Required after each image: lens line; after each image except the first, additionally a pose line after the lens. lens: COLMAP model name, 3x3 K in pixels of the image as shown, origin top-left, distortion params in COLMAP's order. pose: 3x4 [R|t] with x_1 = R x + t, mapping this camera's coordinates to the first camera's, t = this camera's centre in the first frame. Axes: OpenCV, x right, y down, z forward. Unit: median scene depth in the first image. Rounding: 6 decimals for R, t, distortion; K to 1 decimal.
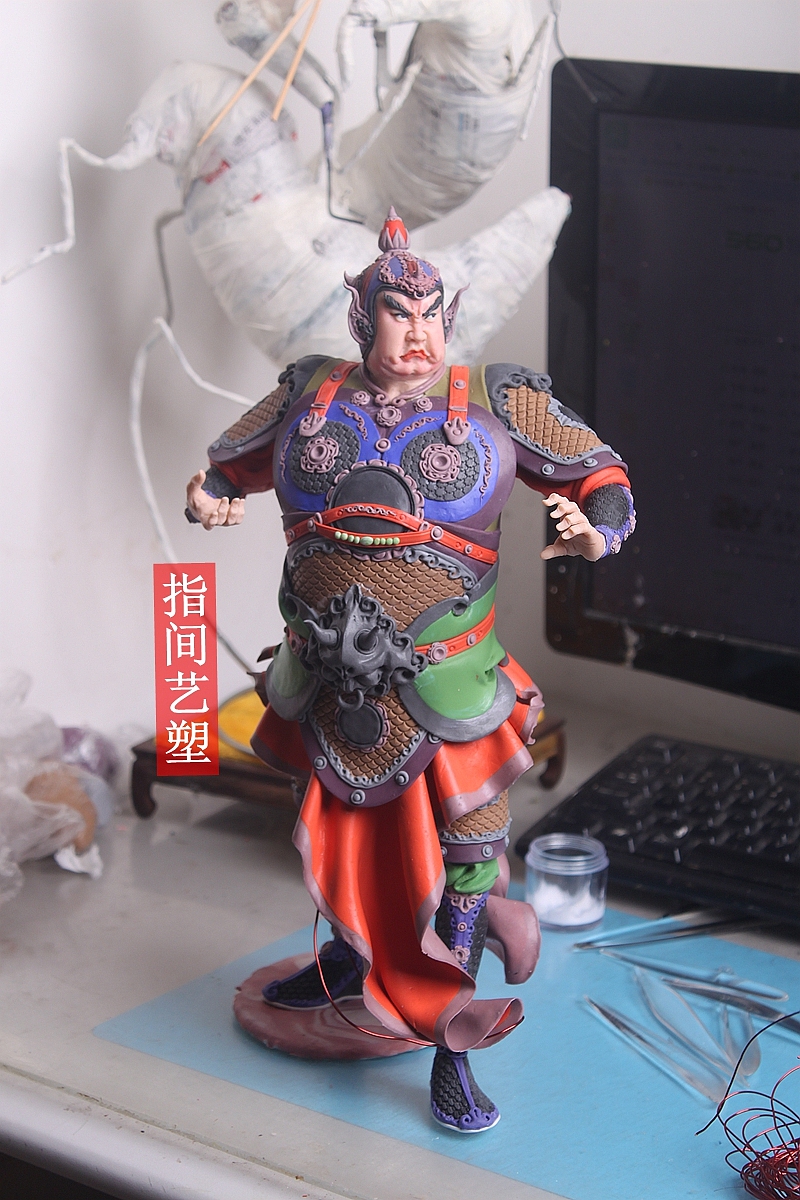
lens RADIAL K [[2818.7, 0, 400.0], [0, 2818.7, 600.0], [0, 0, 1]] dist [0.072690, 0.019462]
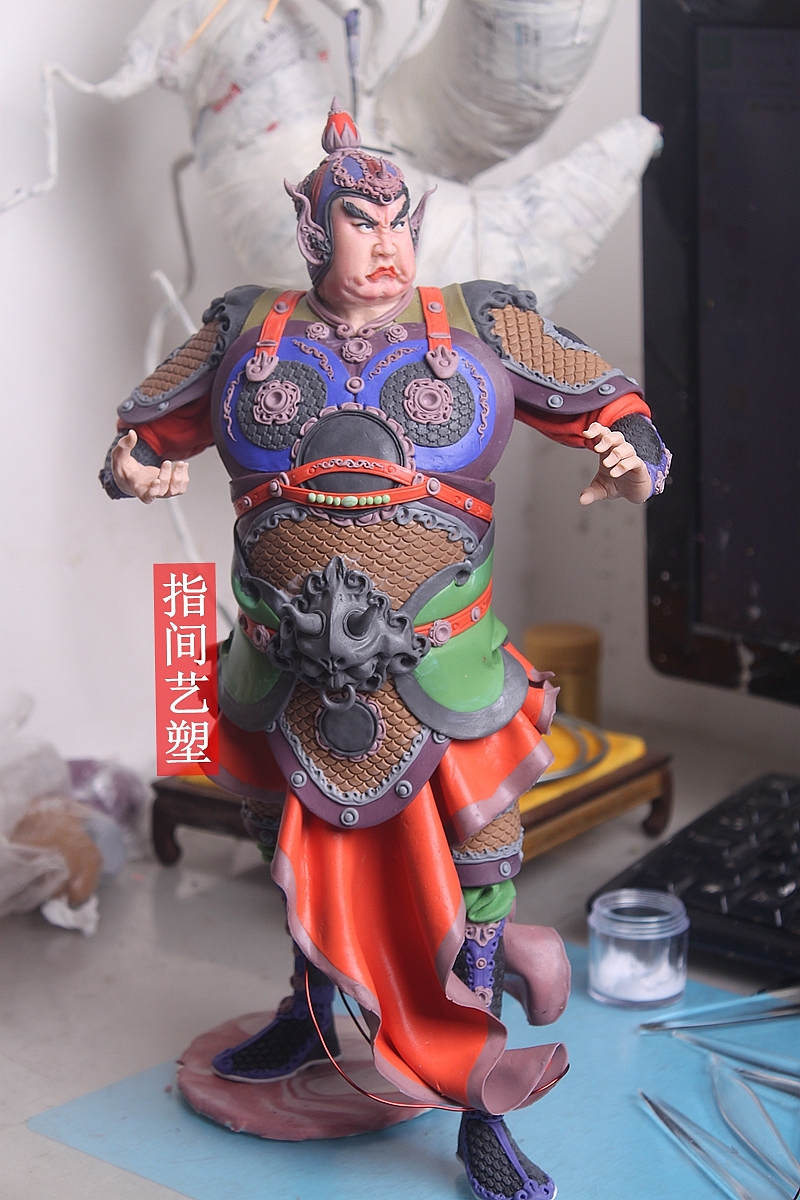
lens RADIAL K [[2818.7, 0, 400.0], [0, 2818.7, 600.0], [0, 0, 1]] dist [0.072690, 0.019462]
pose [[0.994077, 0.000488, -0.108678, 0.078129], [-0.002828, 0.999767, -0.021383, 0.016087], [0.108642, 0.021563, 0.993847, 0.170024]]
